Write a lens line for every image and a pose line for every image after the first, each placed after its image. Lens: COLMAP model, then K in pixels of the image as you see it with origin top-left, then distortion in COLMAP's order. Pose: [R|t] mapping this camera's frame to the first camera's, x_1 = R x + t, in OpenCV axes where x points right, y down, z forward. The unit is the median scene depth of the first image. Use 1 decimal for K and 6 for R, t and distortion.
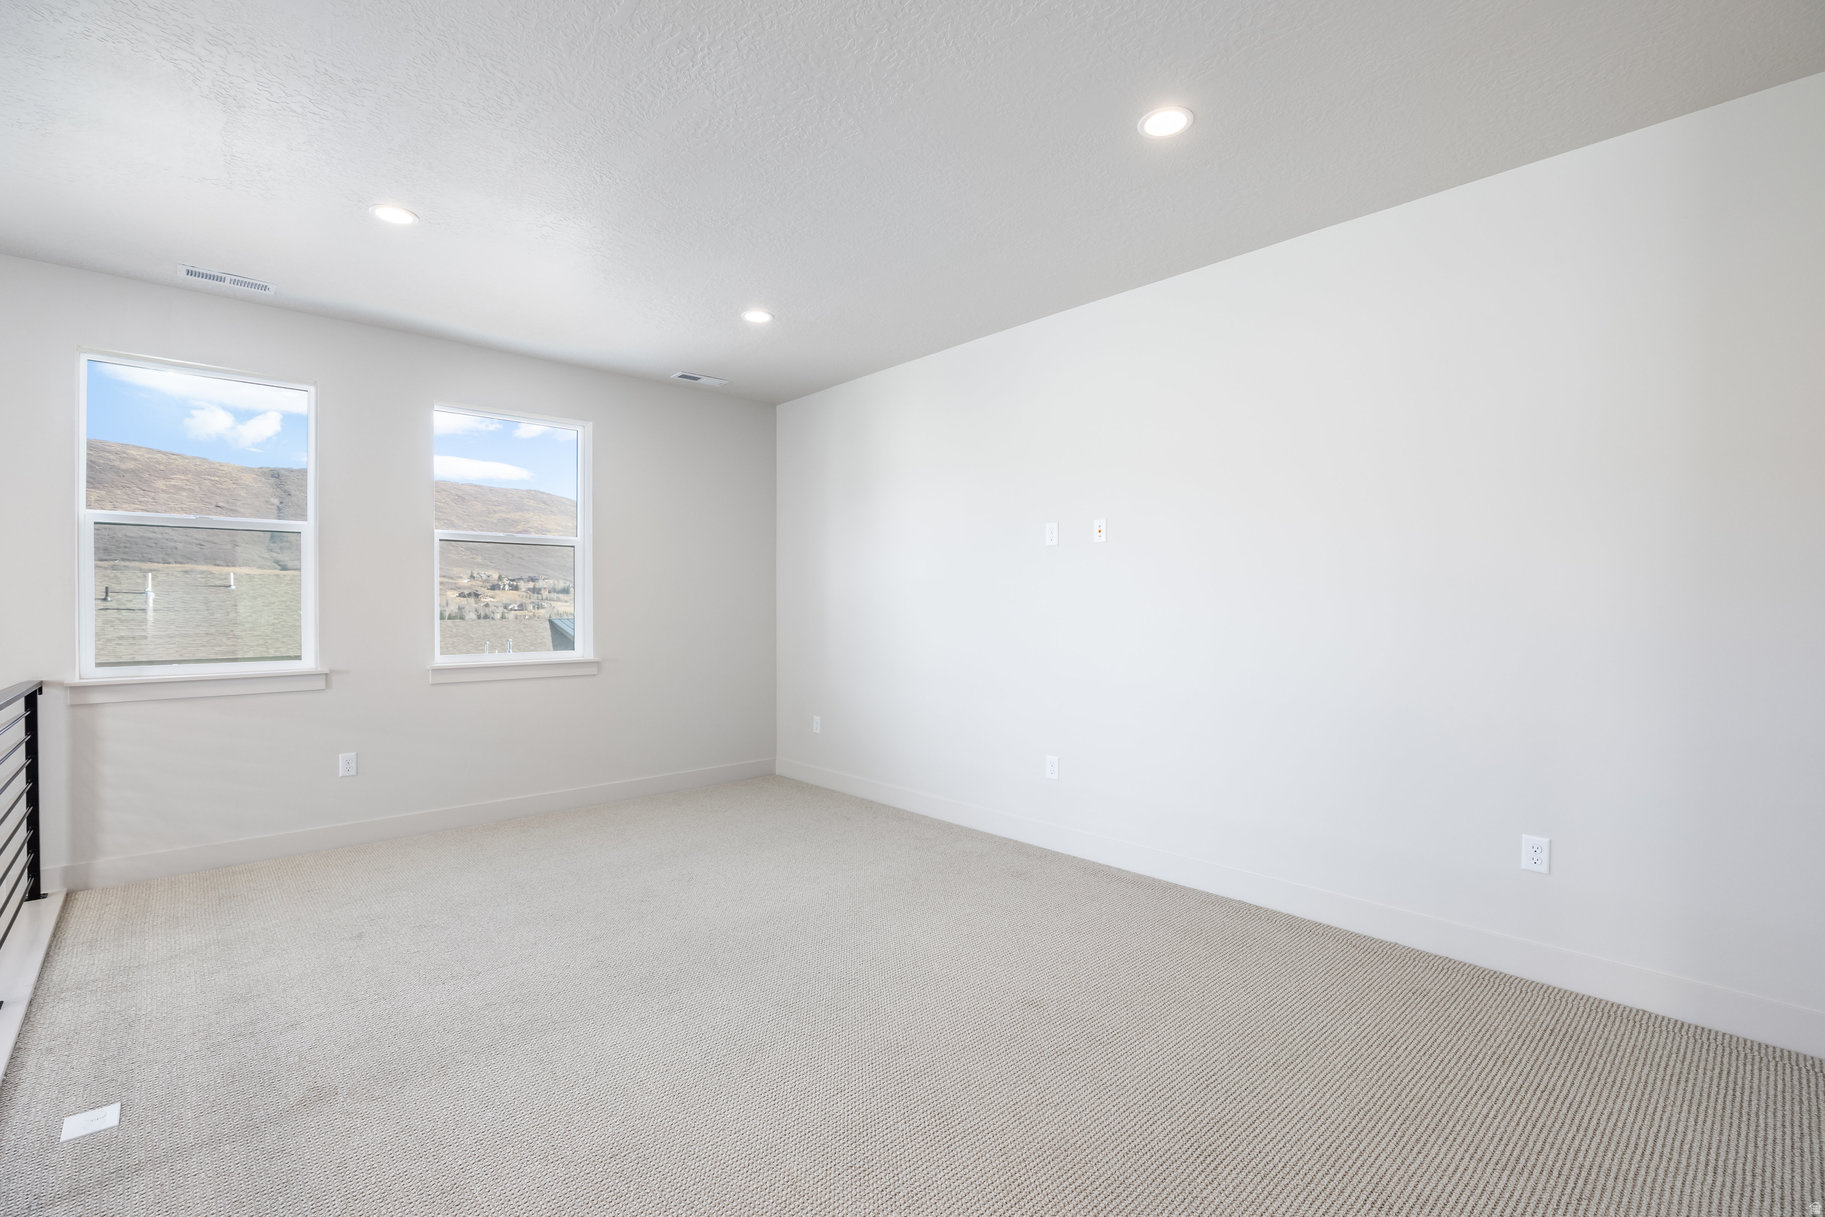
lens RADIAL K [[816.9, 0, 913.3], [0, 816.9, 604.6], [0, 0, 1]] dist [-0.010390, -0.000058]
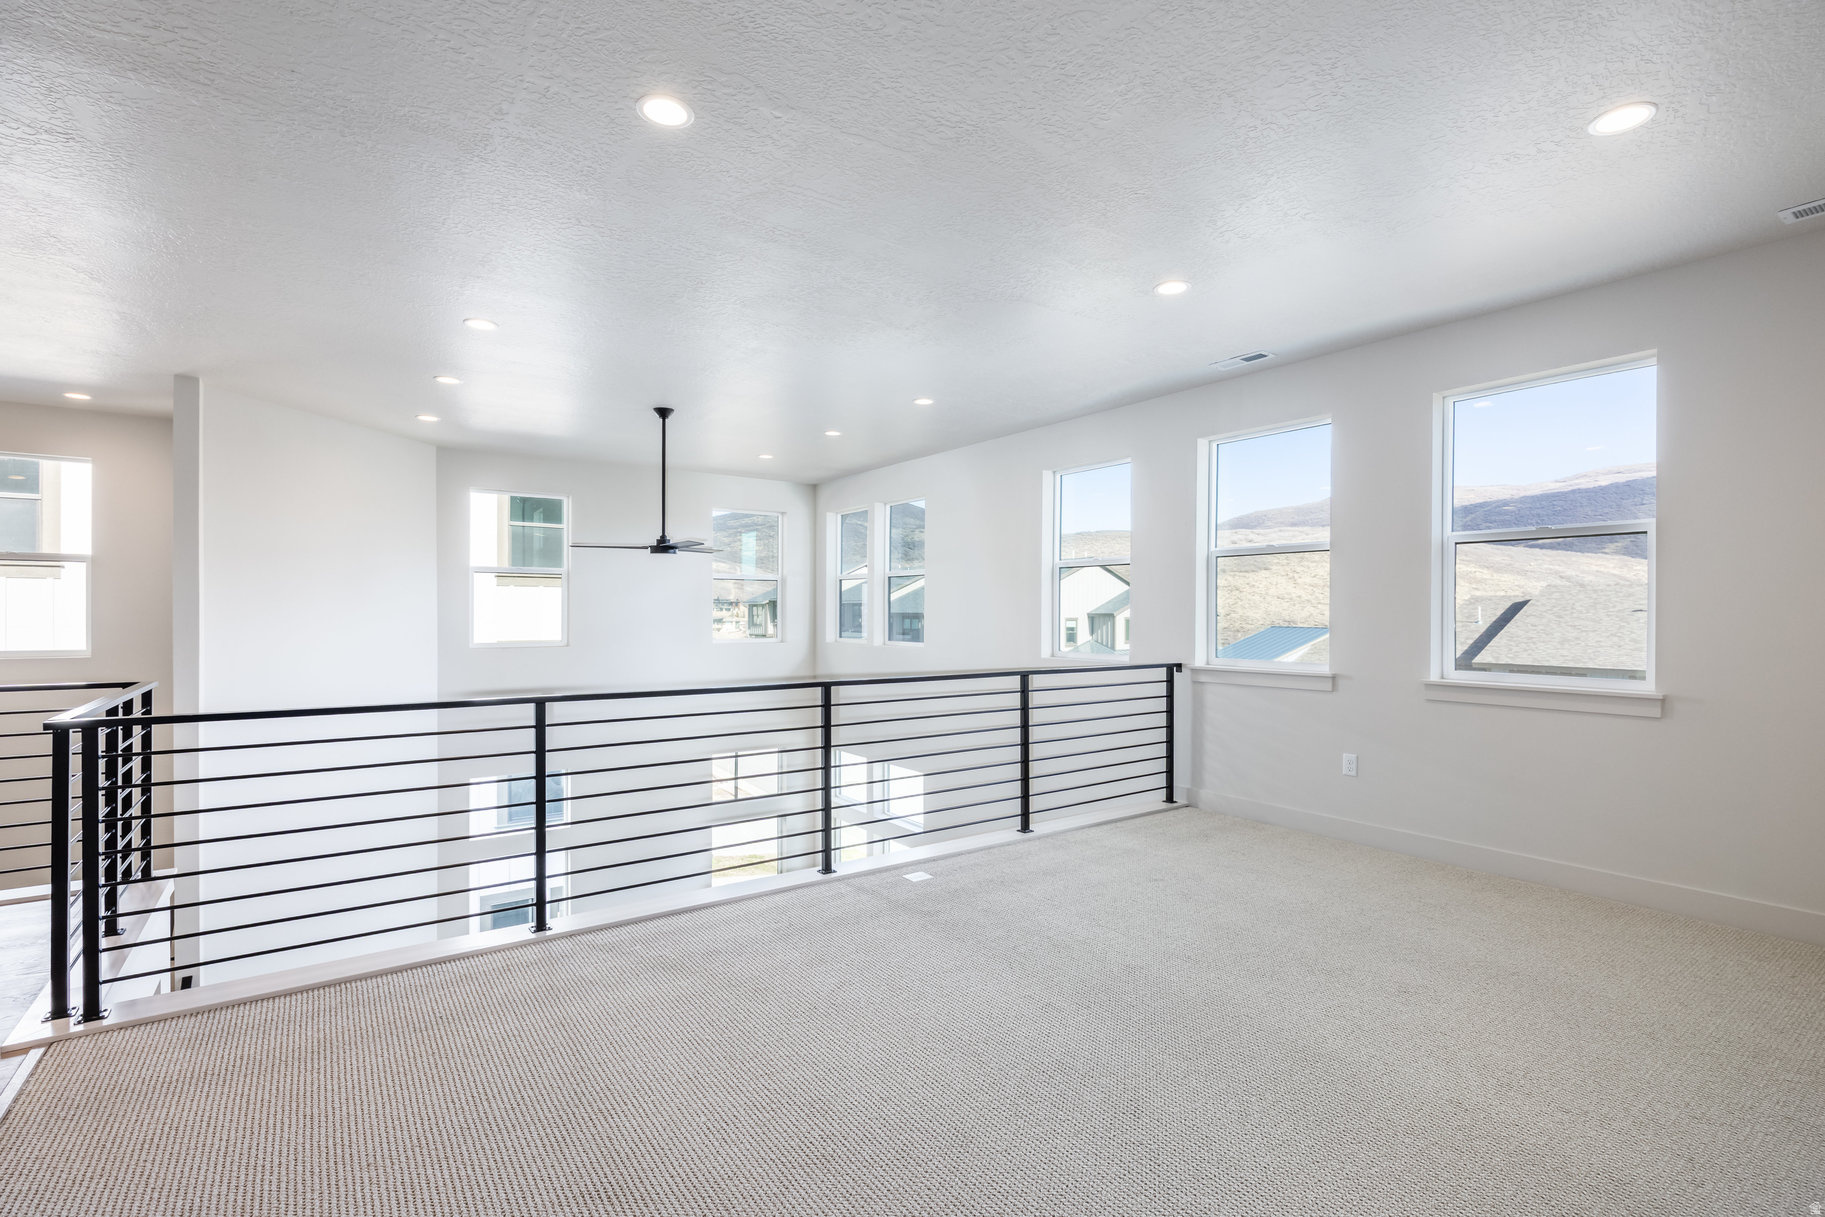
lens RADIAL K [[816.9, 0, 908.5], [0, 816.9, 613.4], [0, 0, 1]] dist [-0.010390, -0.000058]
pose [[-0.107062, -0.002478, -0.994249, 0.488104], [-0.010613, 0.999943, -0.001349, 0.007934], [0.994196, 0.010408, -0.107082, 0.624264]]
